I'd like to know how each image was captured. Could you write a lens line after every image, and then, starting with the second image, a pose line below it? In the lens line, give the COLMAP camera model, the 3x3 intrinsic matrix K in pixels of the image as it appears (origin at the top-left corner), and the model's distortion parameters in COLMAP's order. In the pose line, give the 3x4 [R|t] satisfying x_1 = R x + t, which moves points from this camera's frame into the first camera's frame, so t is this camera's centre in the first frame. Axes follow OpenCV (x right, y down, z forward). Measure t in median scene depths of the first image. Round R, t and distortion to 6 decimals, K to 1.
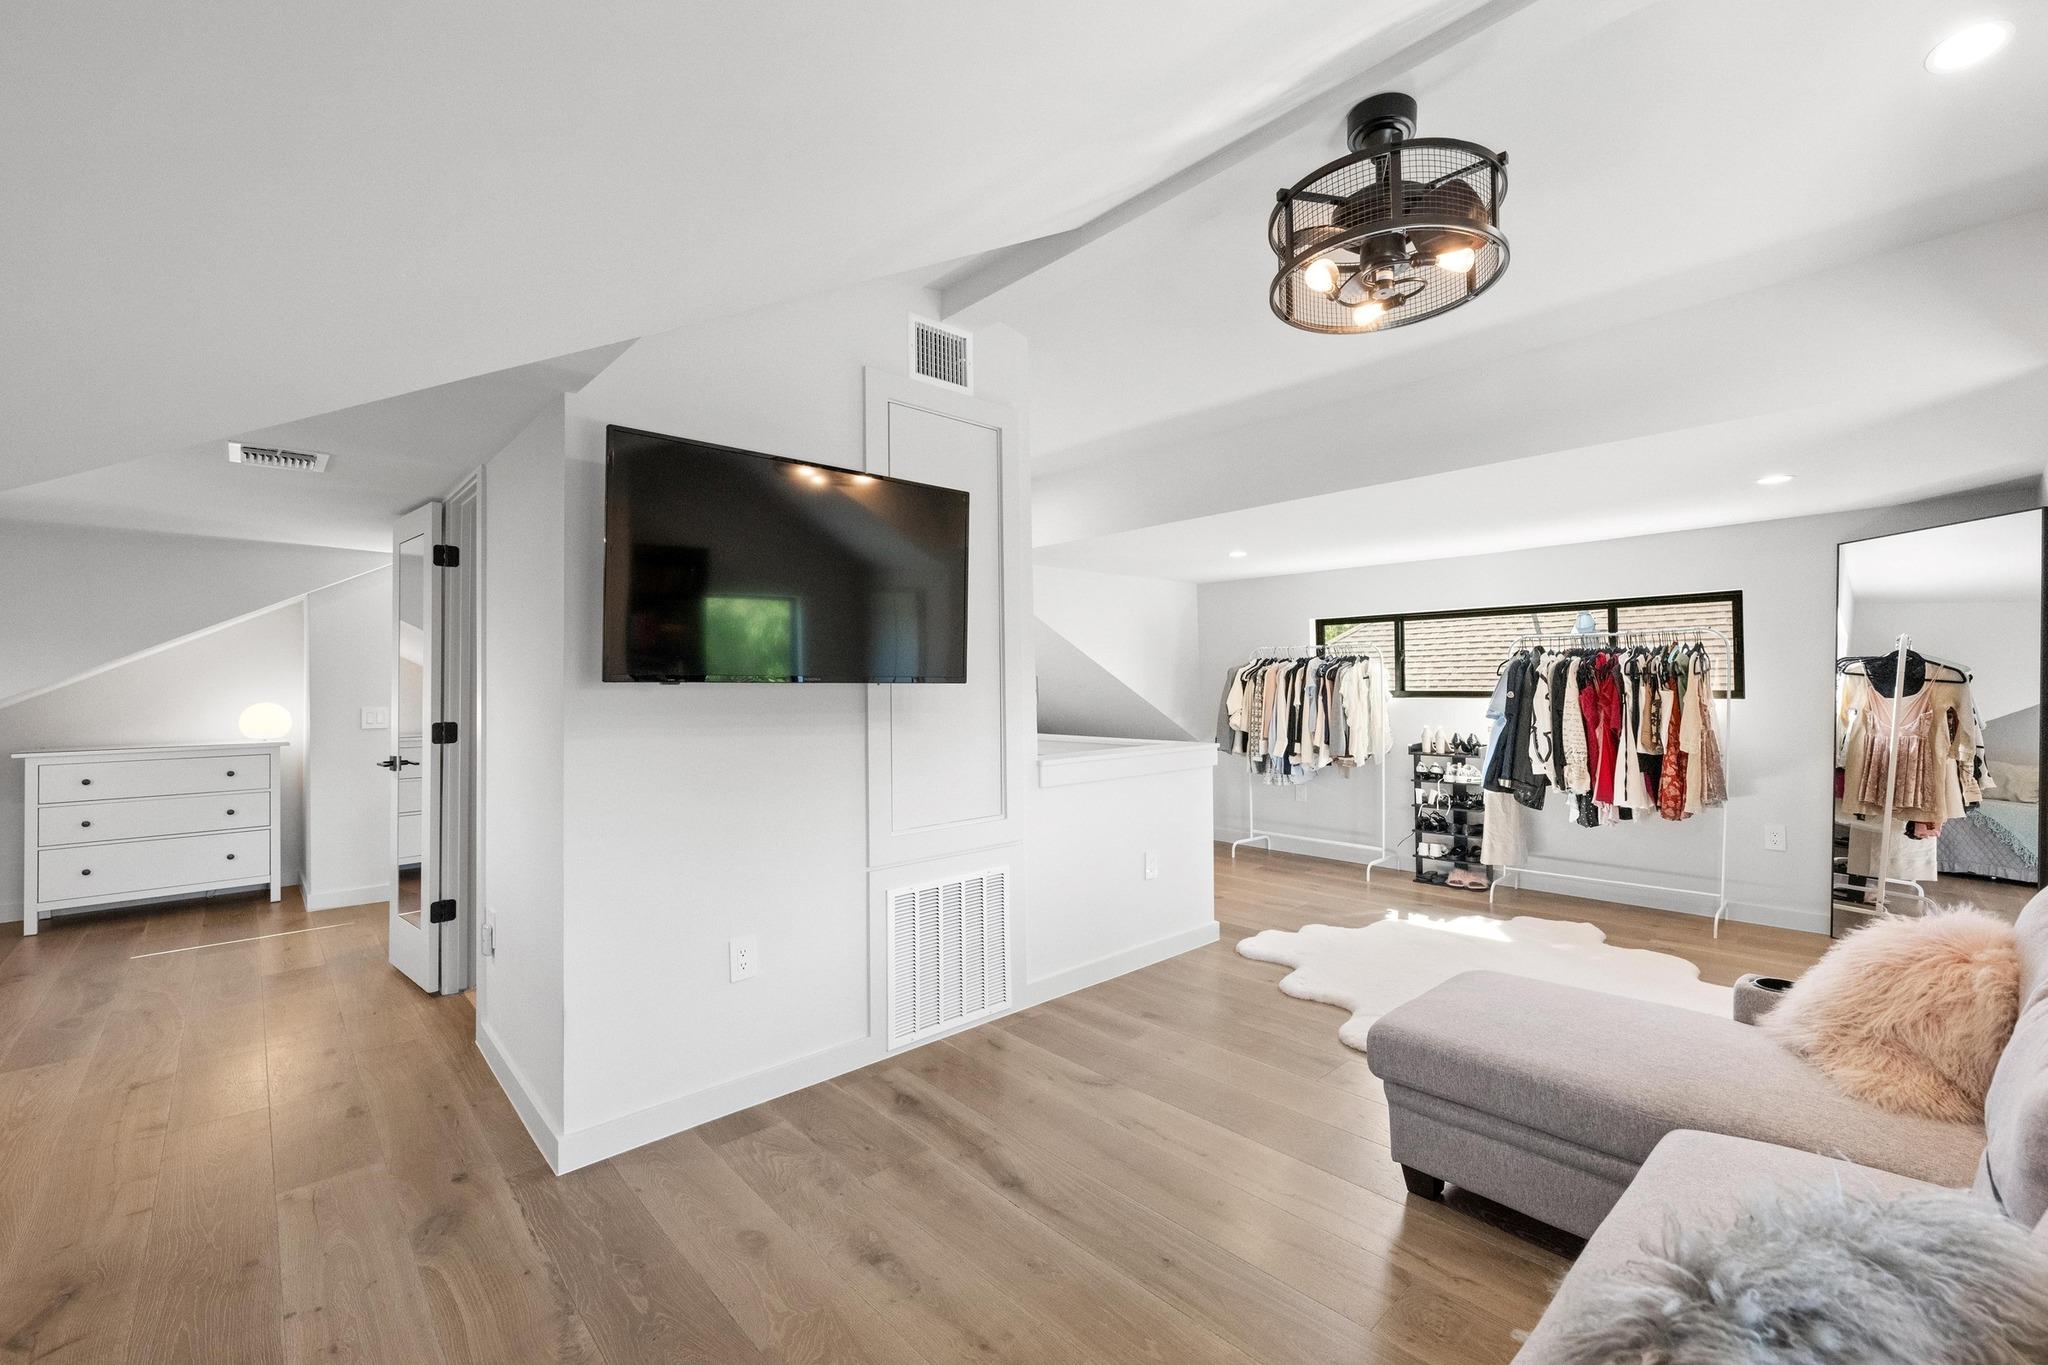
lens RADIAL K [[817.0, 0, 1015.5], [0, 817.0, 684.7], [0, 0, 1]] dist [0.000196, 0.000040]
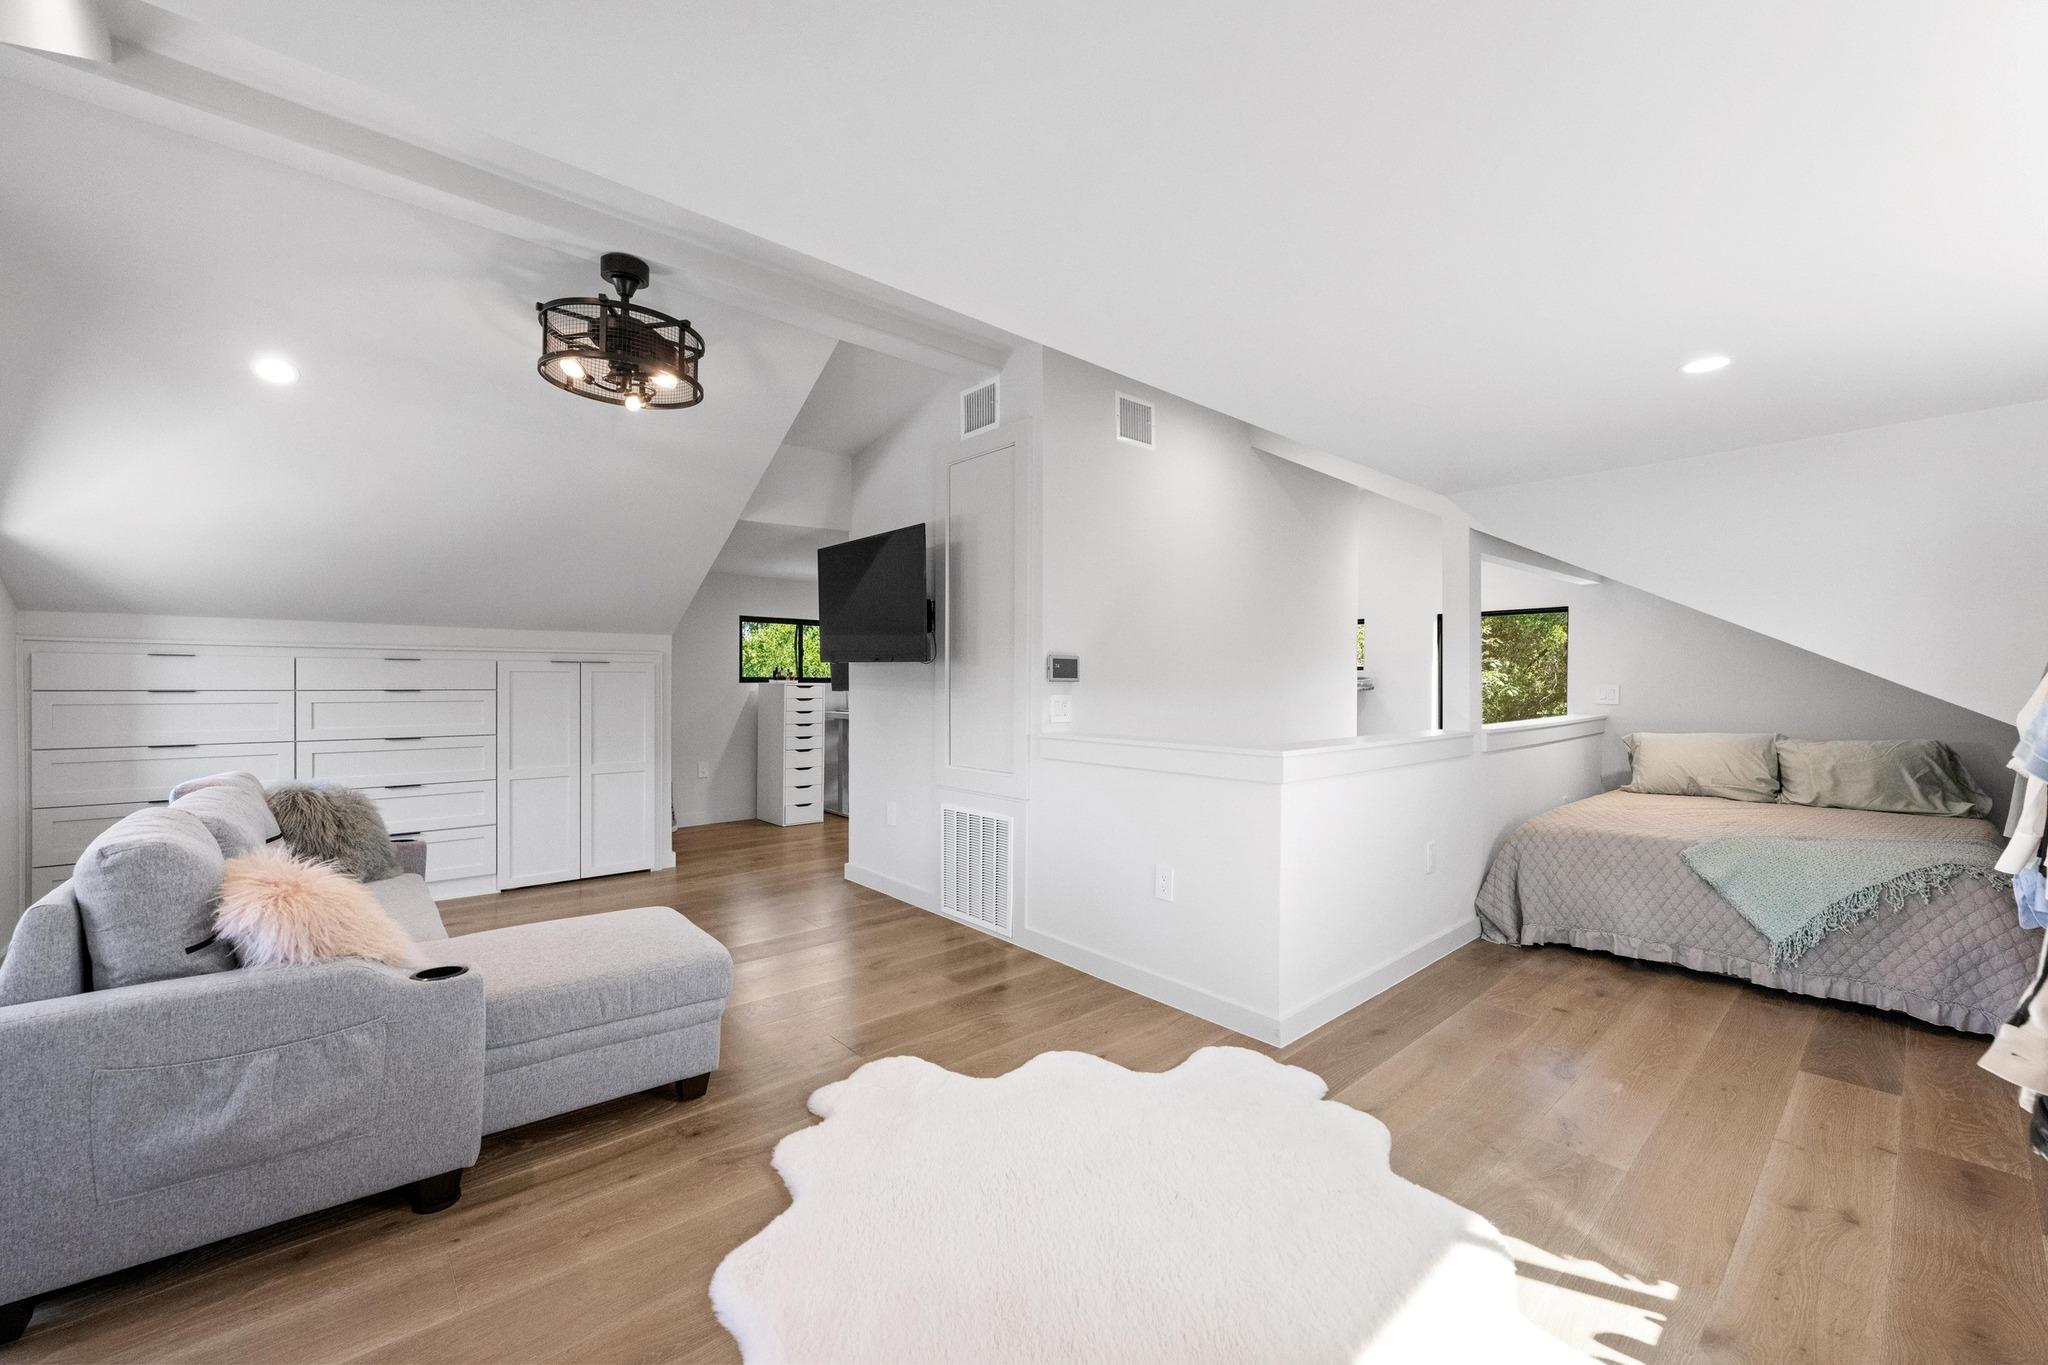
lens RADIAL K [[817.0, 0, 1026.6], [0, 817.0, 685.2], [0, 0, 1]] dist [0.000196, 0.000040]
pose [[-0.040332, 0.009788, -0.999138, 1.271969], [0.014335, 0.999855, 0.009217, 0.025951], [0.999084, -0.013951, -0.040466, 1.180780]]
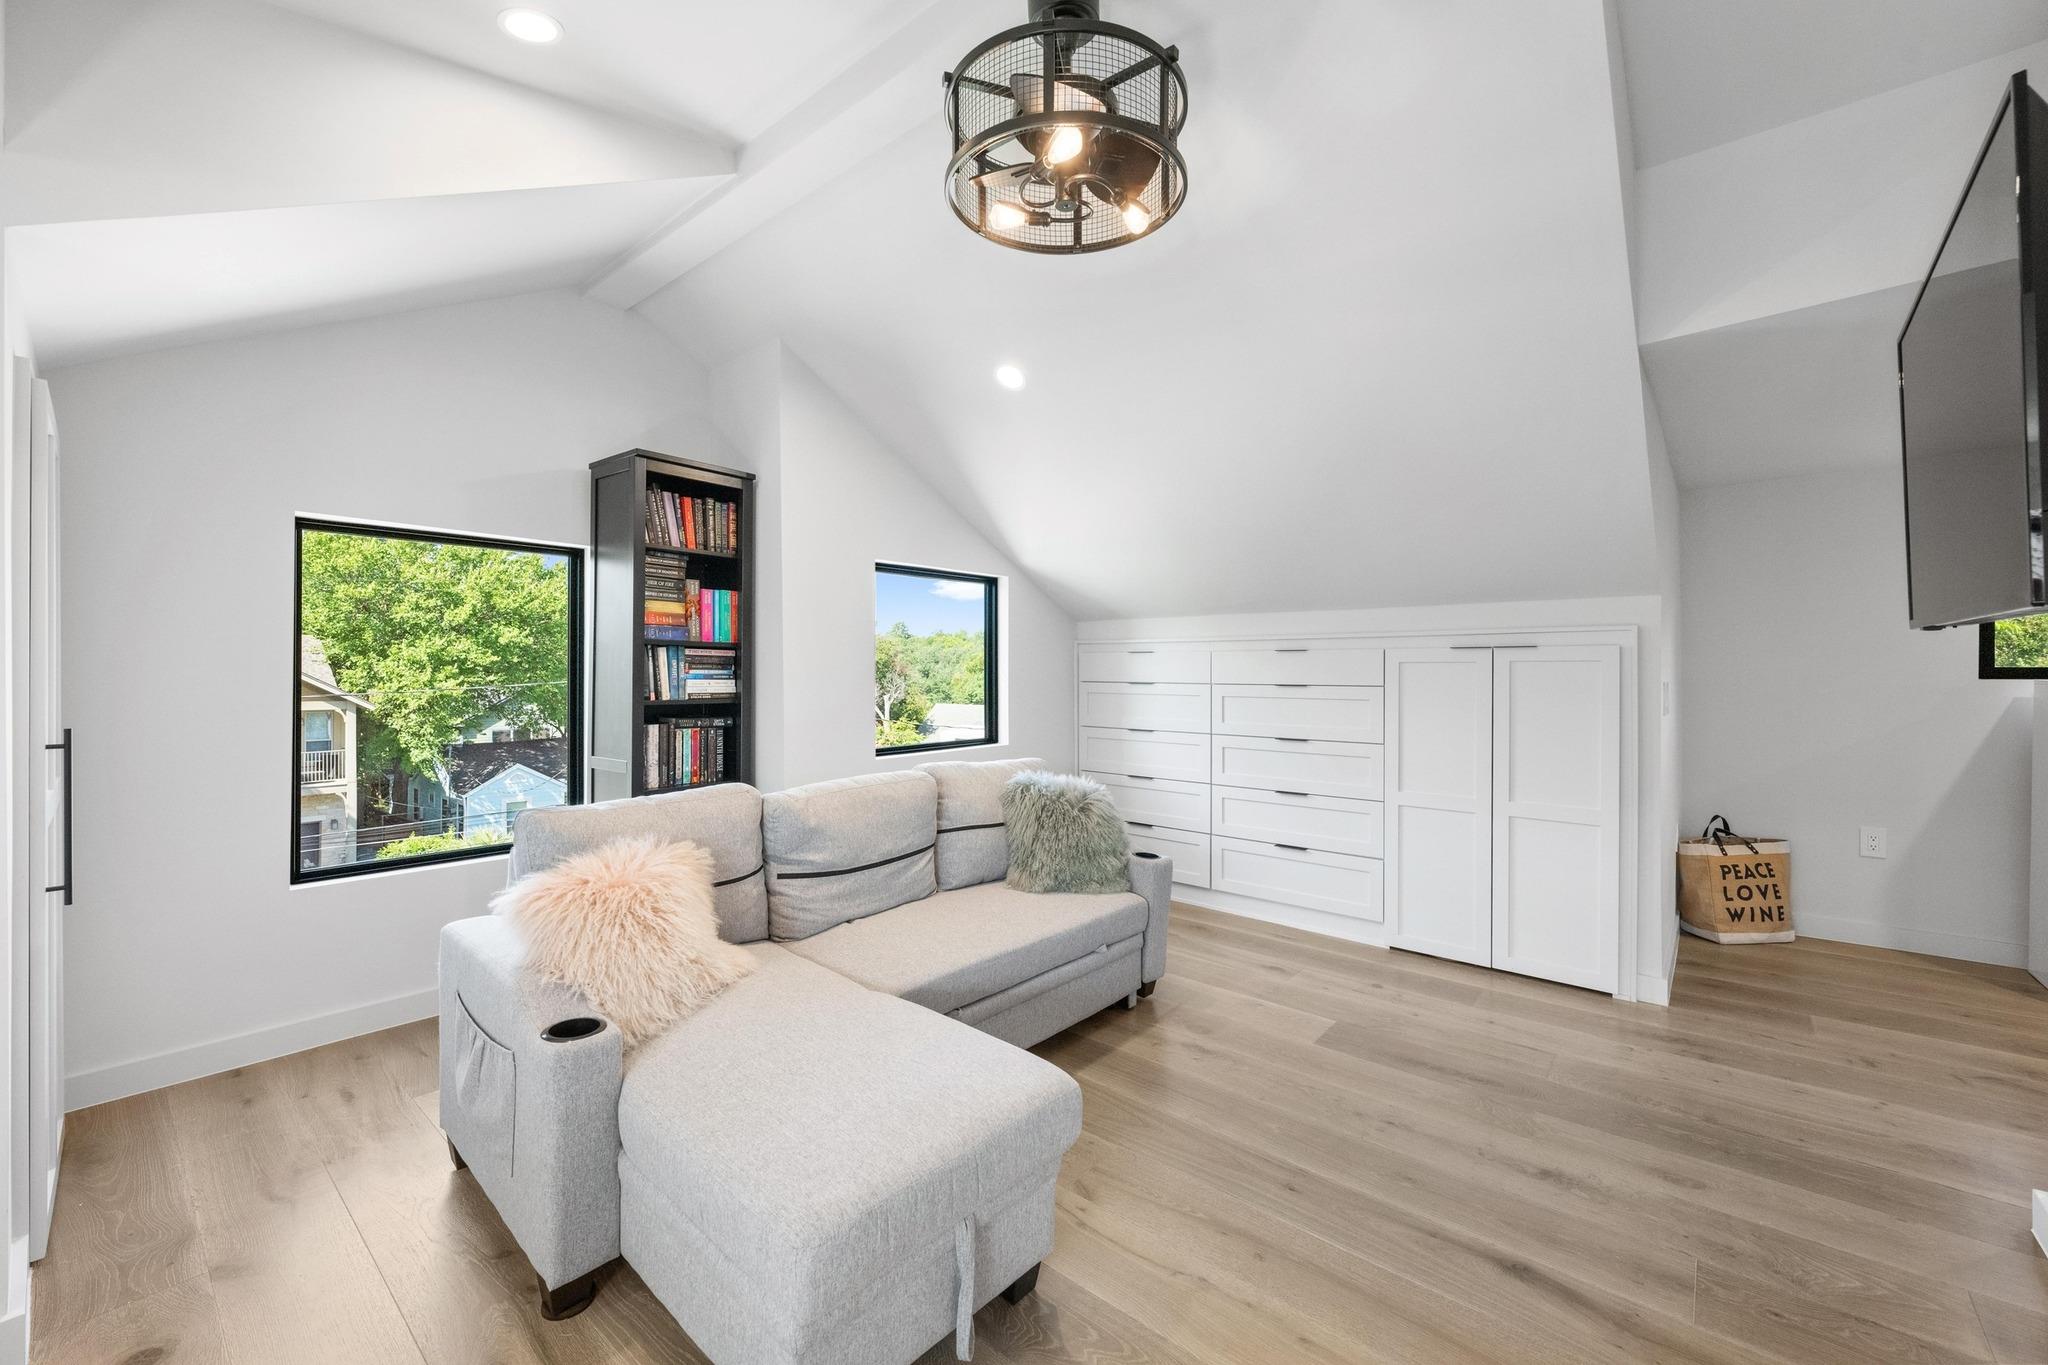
lens RADIAL K [[817.0, 0, 1028.3], [0, 817.0, 678.1], [0, 0, 1]] dist [0.000196, 0.000040]
pose [[-0.991468, 0.003000, -0.130313, 0.404408], [0.004253, 0.999947, -0.009337, 0.031449], [0.130278, -0.009811, -0.991429, 1.235548]]
